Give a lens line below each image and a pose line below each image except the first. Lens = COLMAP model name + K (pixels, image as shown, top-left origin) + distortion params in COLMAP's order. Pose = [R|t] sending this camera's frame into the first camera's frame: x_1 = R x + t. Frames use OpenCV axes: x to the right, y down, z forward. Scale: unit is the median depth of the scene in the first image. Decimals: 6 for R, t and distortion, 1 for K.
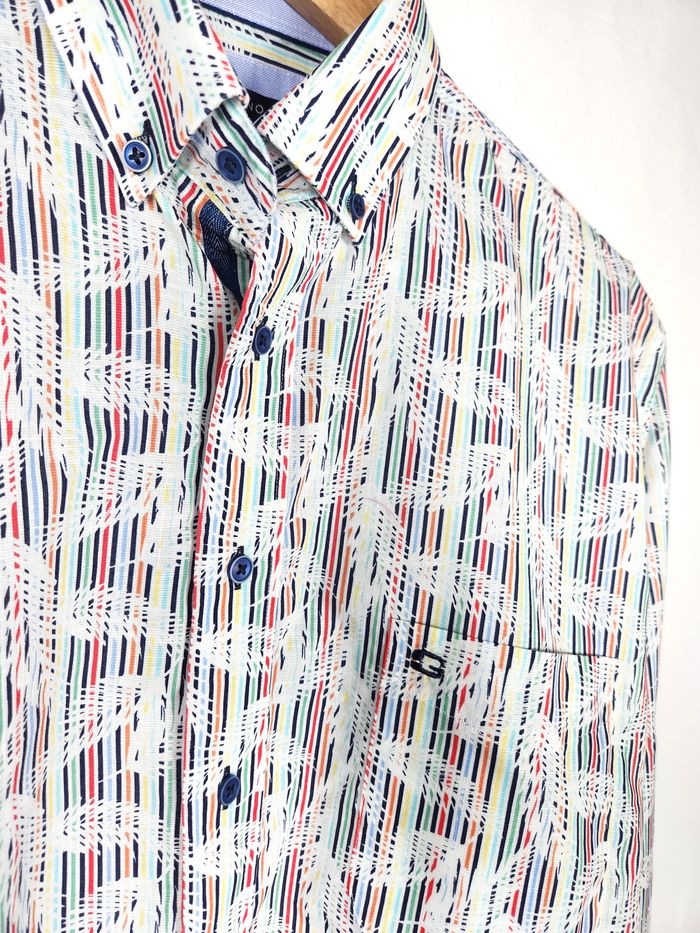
lens RADIAL K [[628.4, 0, 351.3], [0, 628.4, 454.1], [0, 0, 1]] dist [0.047206, -0.063787]
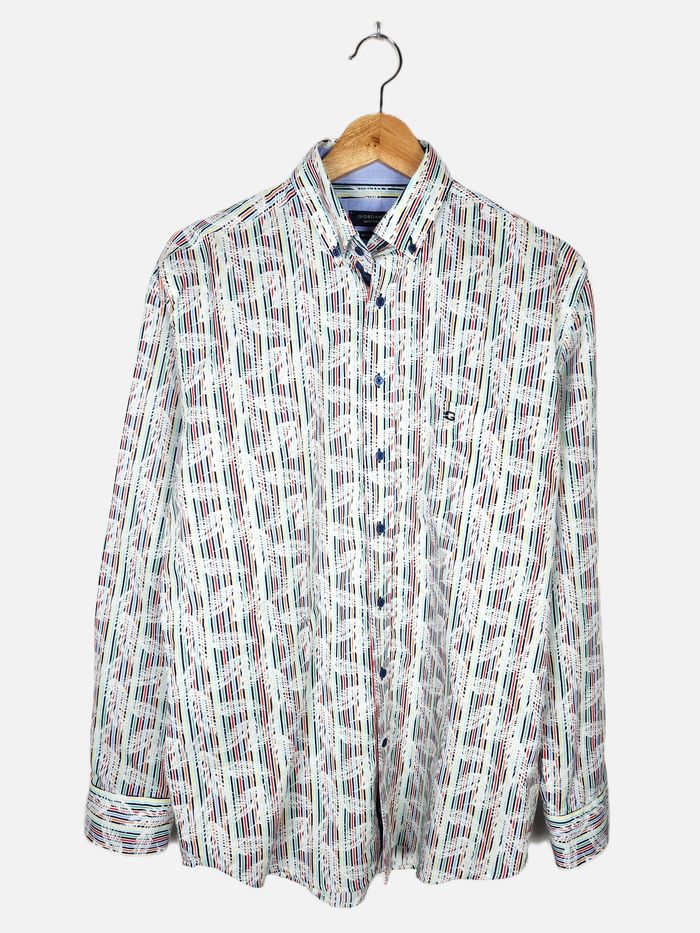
lens RADIAL K [[628.4, 0, 351.3], [0, 628.4, 454.1], [0, 0, 1]] dist [0.047206, -0.063787]
pose [[0.868837, -0.020842, -0.494660, 1.121318], [0.047799, 0.997977, 0.041907, 0.380452], [0.492786, -0.060055, 0.868075, -1.589257]]
